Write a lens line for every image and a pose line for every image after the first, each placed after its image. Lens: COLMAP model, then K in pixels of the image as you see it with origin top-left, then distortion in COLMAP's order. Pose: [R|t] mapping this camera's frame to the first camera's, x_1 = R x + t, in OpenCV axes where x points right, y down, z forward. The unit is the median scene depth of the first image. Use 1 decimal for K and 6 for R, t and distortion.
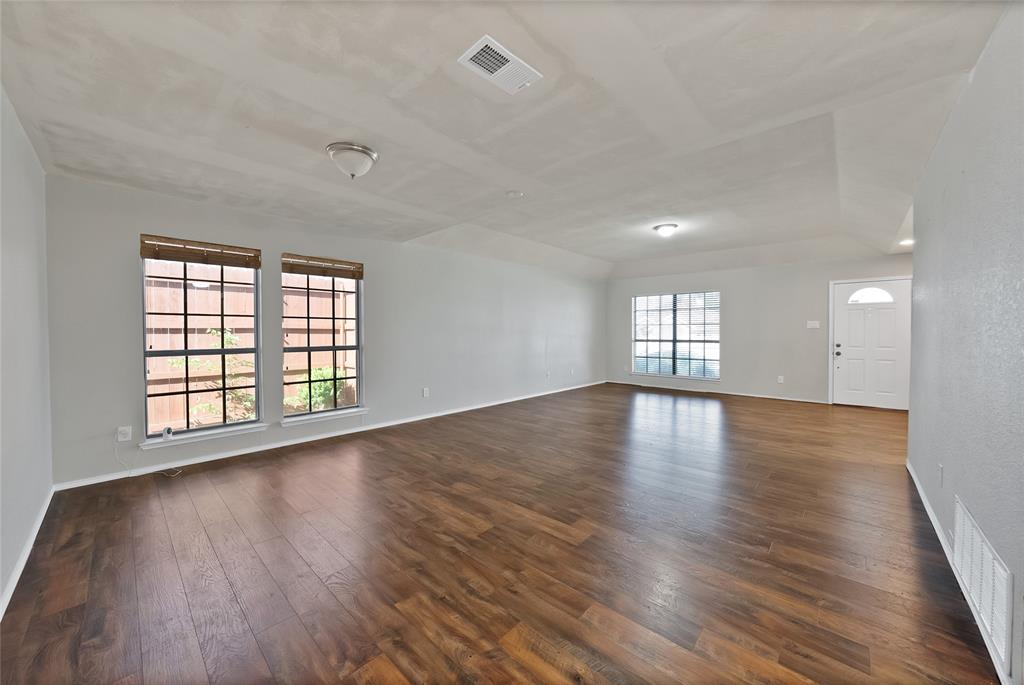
lens RADIAL K [[365.1, 0, 501.6], [0, 365.1, 340.4], [0, 0, 1]] dist [-0.017059, -0.000020]
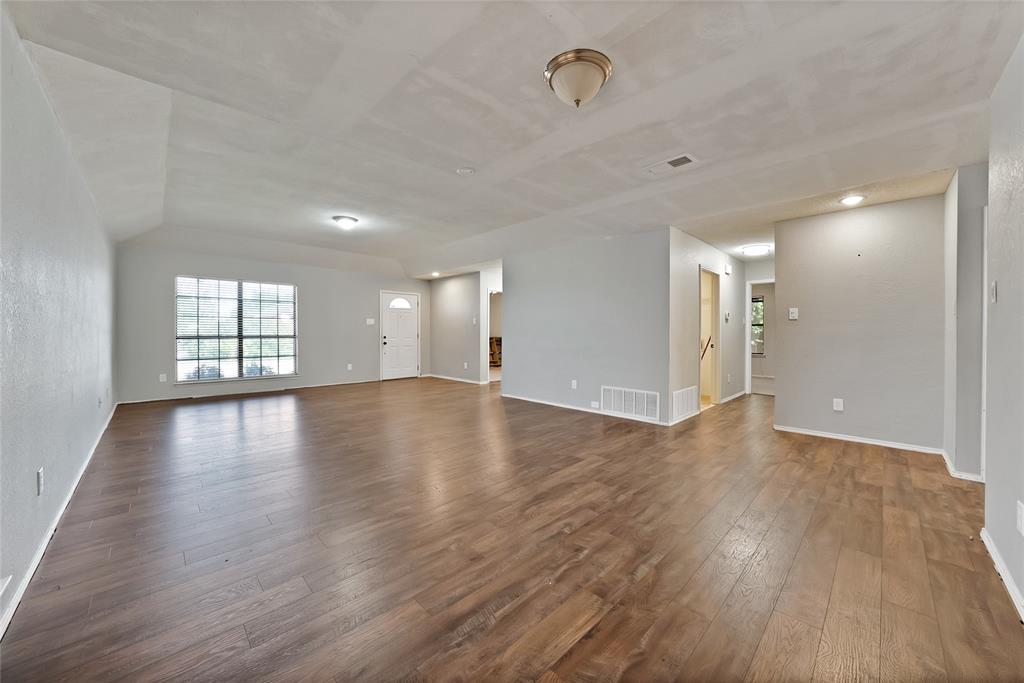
lens RADIAL K [[368.5, 0, 512.6], [0, 368.5, 336.8], [0, 0, 1]] dist [-0.016944, 0.000014]
pose [[0.052884, -0.013929, 0.998504, -1.042295], [0.016487, 0.999779, 0.013073, 0.003301], [-0.998465, 0.015770, 0.053102, 0.990887]]
